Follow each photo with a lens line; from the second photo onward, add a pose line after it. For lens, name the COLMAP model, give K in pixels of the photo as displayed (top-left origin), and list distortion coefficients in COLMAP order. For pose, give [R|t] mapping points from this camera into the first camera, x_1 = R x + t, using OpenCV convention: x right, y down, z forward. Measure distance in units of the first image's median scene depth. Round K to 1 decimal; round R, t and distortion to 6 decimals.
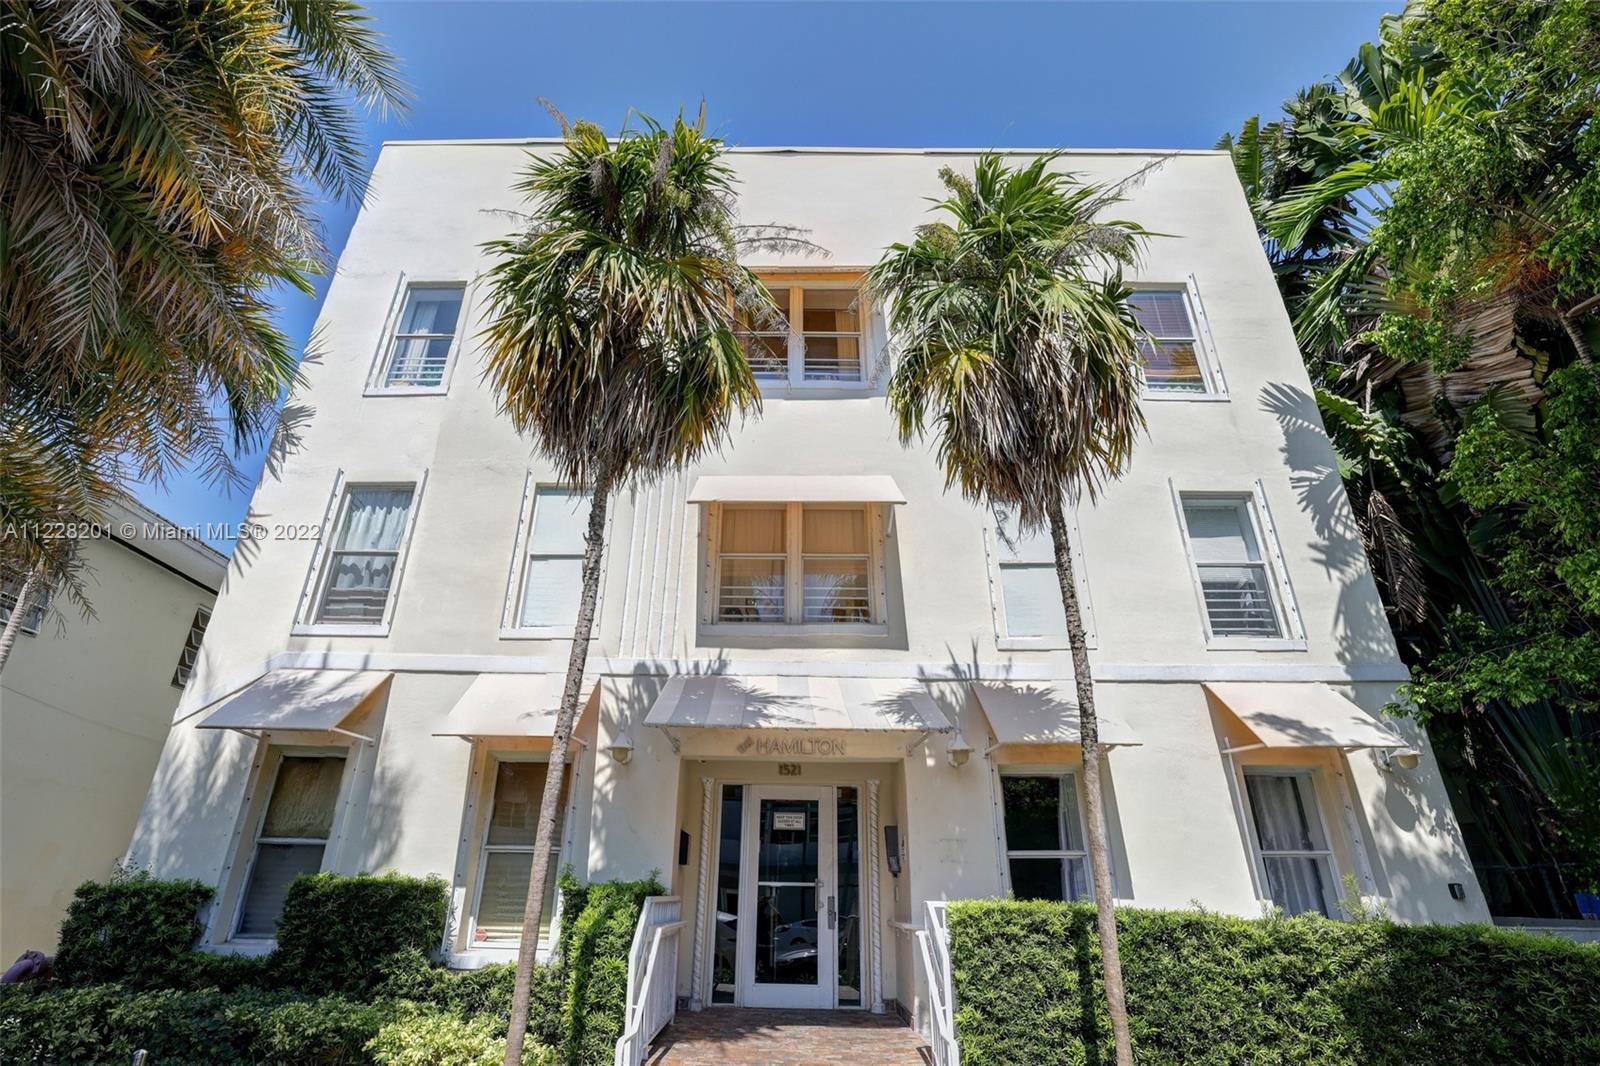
lens RADIAL K [[562.5, 0, 771.8], [0, 562.5, 531.7], [0, 0, 1]] dist [-0.009188, 0.003616]
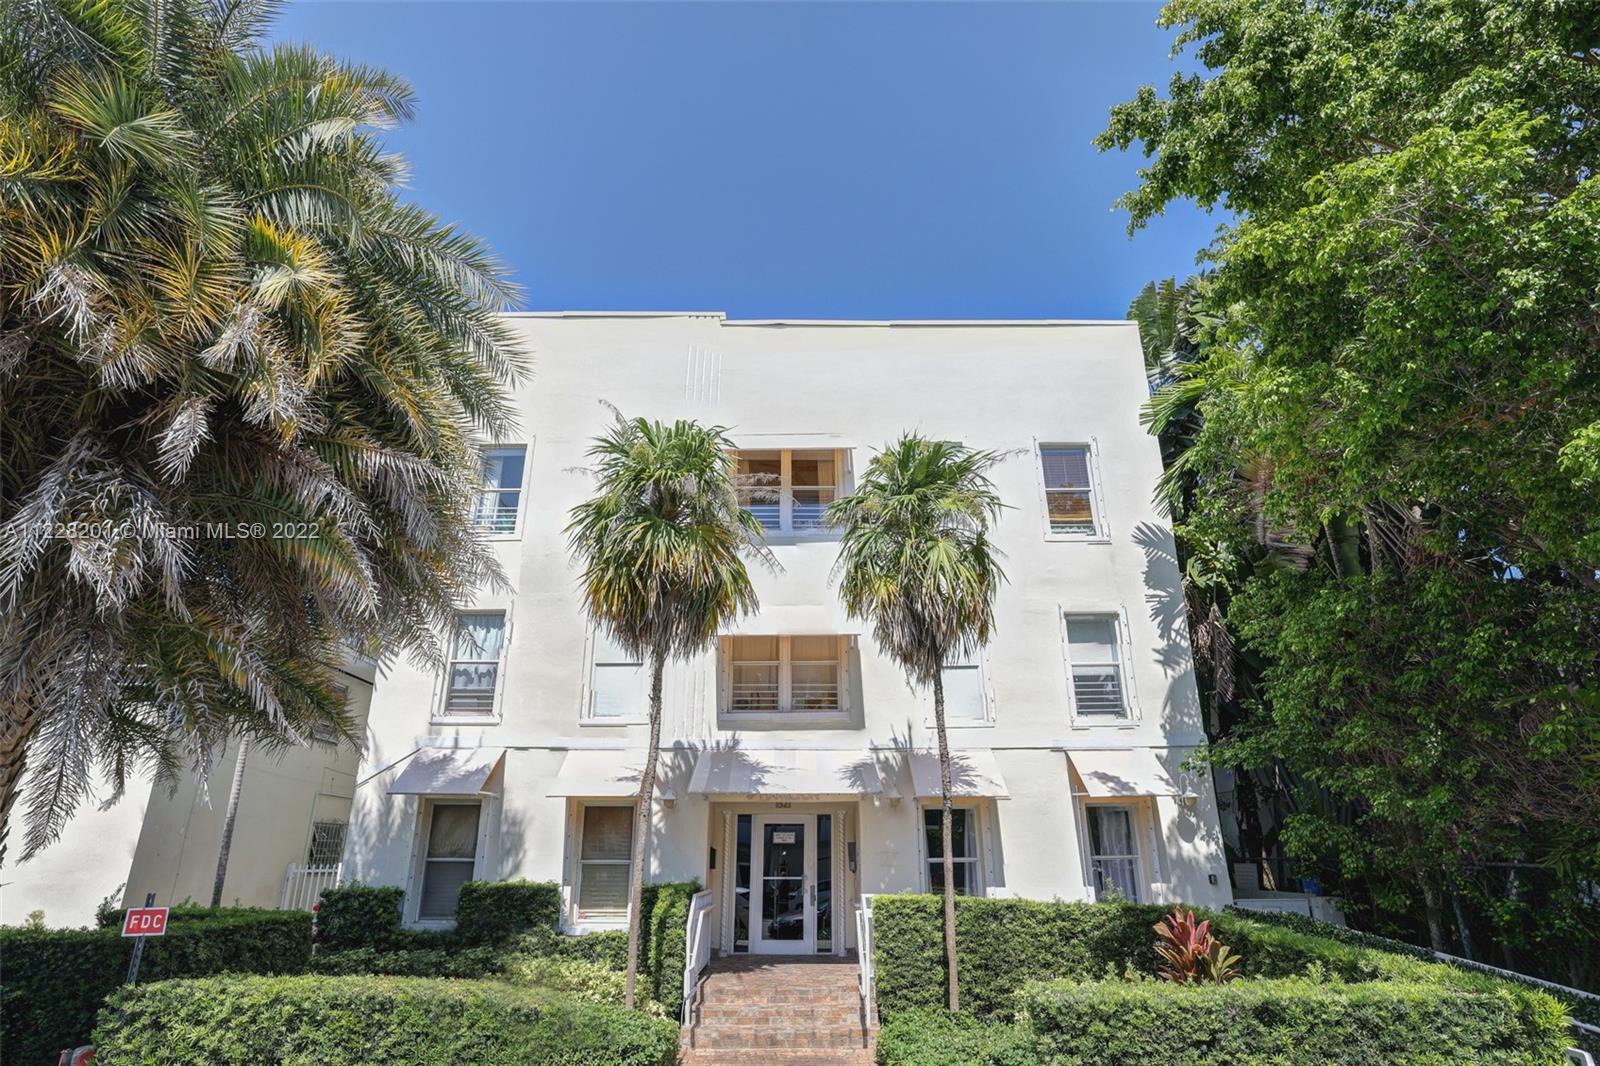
lens RADIAL K [[686.3, 0, 795.6], [0, 686.3, 528.1], [0, 0, 1]] dist [-0.002637, 0.006771]
pose [[0.999900, -0.012084, 0.007377, 0.062661], [0.010890, 0.989429, 0.144609, -0.578586], [-0.009047, -0.144514, 0.989461, -0.695334]]
